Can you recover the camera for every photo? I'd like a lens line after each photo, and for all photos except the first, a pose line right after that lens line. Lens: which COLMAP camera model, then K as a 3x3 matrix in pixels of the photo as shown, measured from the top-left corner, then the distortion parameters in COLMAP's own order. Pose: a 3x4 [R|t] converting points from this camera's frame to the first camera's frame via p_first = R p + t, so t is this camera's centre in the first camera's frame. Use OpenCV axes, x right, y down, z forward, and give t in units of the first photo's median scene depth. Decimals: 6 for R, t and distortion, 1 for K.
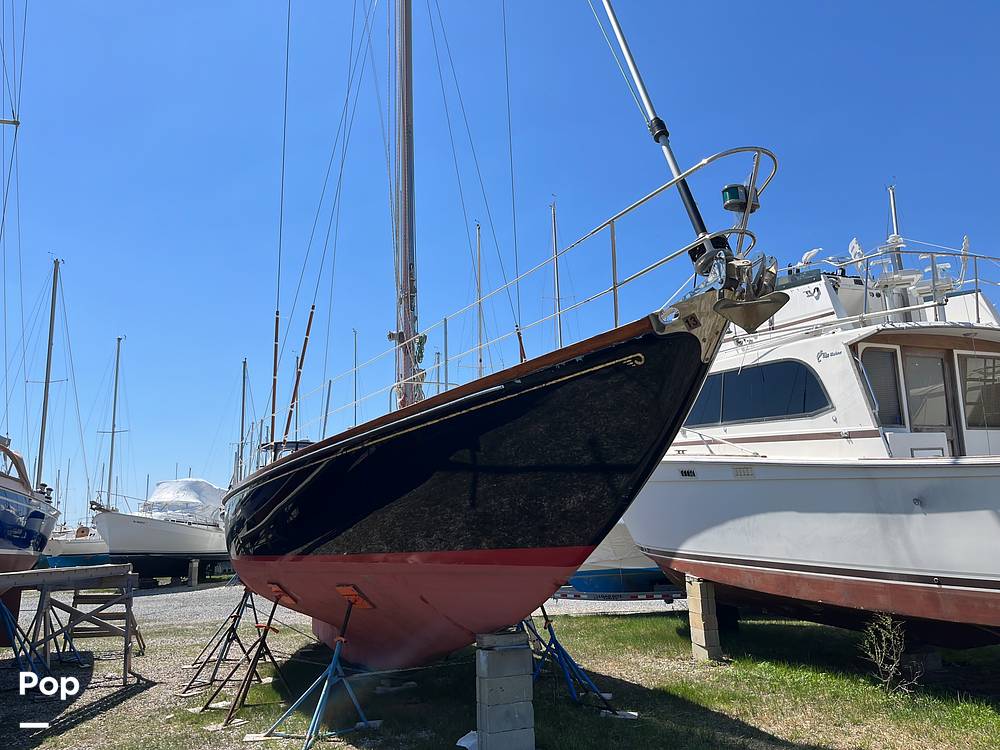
lens RADIAL K [[757.2, 0, 497.5], [0, 757.2, 378.1], [0, 0, 1]] dist [0.058149, -0.092739]
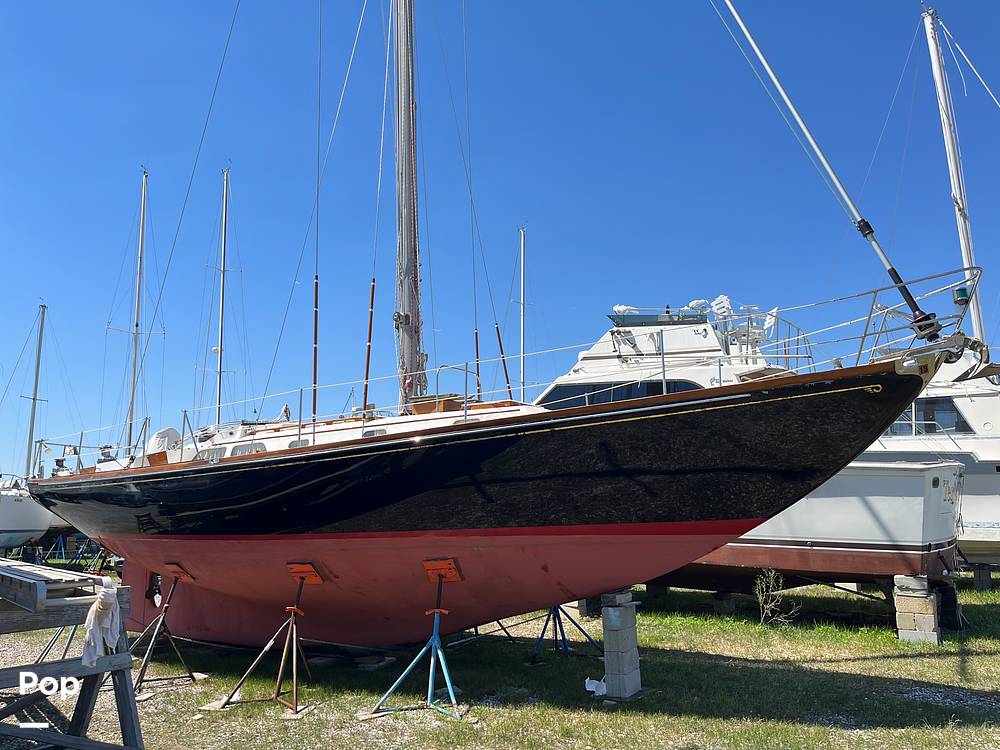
lens RADIAL K [[757.2, 0, 497.5], [0, 757.2, 378.1], [0, 0, 1]] dist [0.058149, -0.092739]
pose [[0.830594, 0.101495, 0.547551, -0.595304], [-0.109972, 0.993783, -0.017391, 0.029564], [-0.545911, -0.045771, 0.836592, 0.084066]]
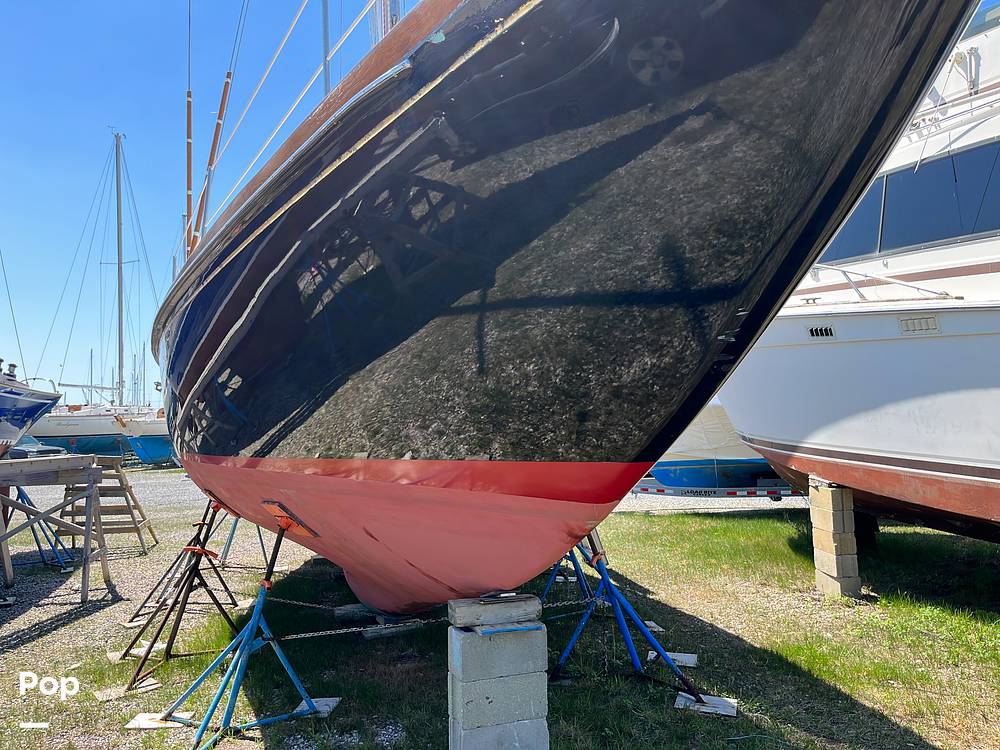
lens RADIAL K [[757.2, 0, 497.5], [0, 757.2, 378.1], [0, 0, 1]] dist [0.058149, -0.092739]
pose [[0.992419, -0.005879, -0.122763, 0.056006], [0.024679, 0.988043, 0.152188, 0.062720], [0.120400, -0.154064, 0.980698, 0.336801]]
